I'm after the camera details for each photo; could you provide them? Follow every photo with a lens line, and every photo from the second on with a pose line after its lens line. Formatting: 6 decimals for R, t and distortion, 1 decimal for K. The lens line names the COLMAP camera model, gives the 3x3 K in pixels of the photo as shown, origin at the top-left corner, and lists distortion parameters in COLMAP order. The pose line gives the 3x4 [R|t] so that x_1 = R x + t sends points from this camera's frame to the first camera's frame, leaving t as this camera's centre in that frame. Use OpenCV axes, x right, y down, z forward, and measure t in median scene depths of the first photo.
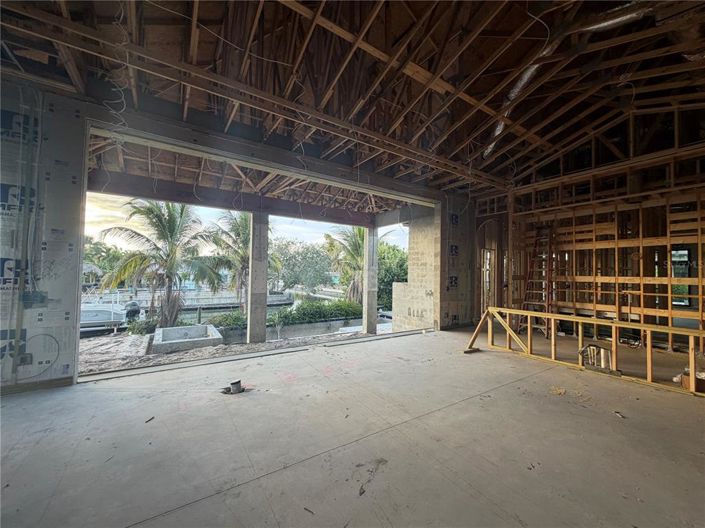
lens RADIAL K [[279.7, 0, 350.3], [0, 279.7, 263.7], [0, 0, 1]] dist [0.000591, 0.000303]
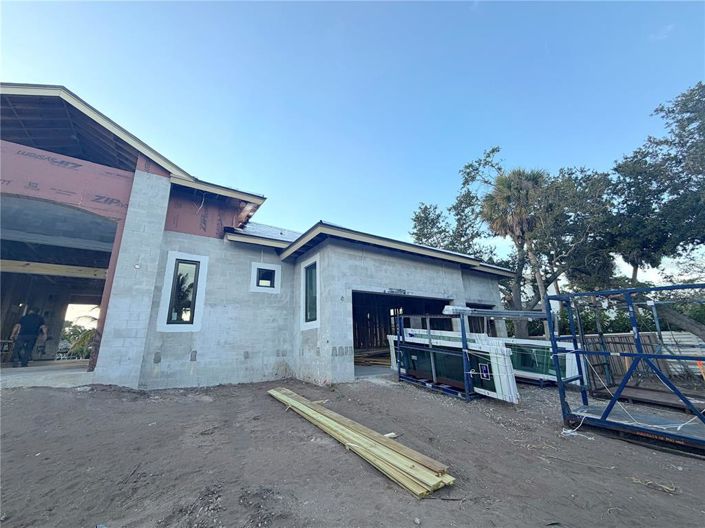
lens RADIAL K [[279.7, 0, 350.3], [0, 279.7, 263.7], [0, 0, 1]] dist [0.000591, 0.000303]
pose [[0.998510, -0.045508, 0.030099, 0.624787], [0.051535, 0.967801, -0.246384, 0.059773], [-0.017918, 0.247568, 0.968705, -0.640328]]
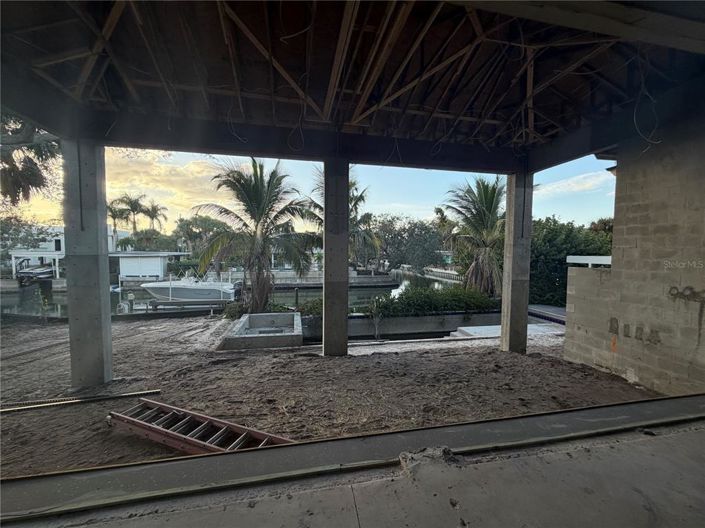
lens RADIAL K [[279.7, 0, 350.3], [0, 279.7, 263.7], [0, 0, 1]] dist [0.000591, 0.000303]
pose [[0.927576, 0.008401, -0.373539, -0.024732], [0.019446, 0.997307, 0.070718, 0.008631], [0.373127, -0.072861, 0.924915, 0.214487]]
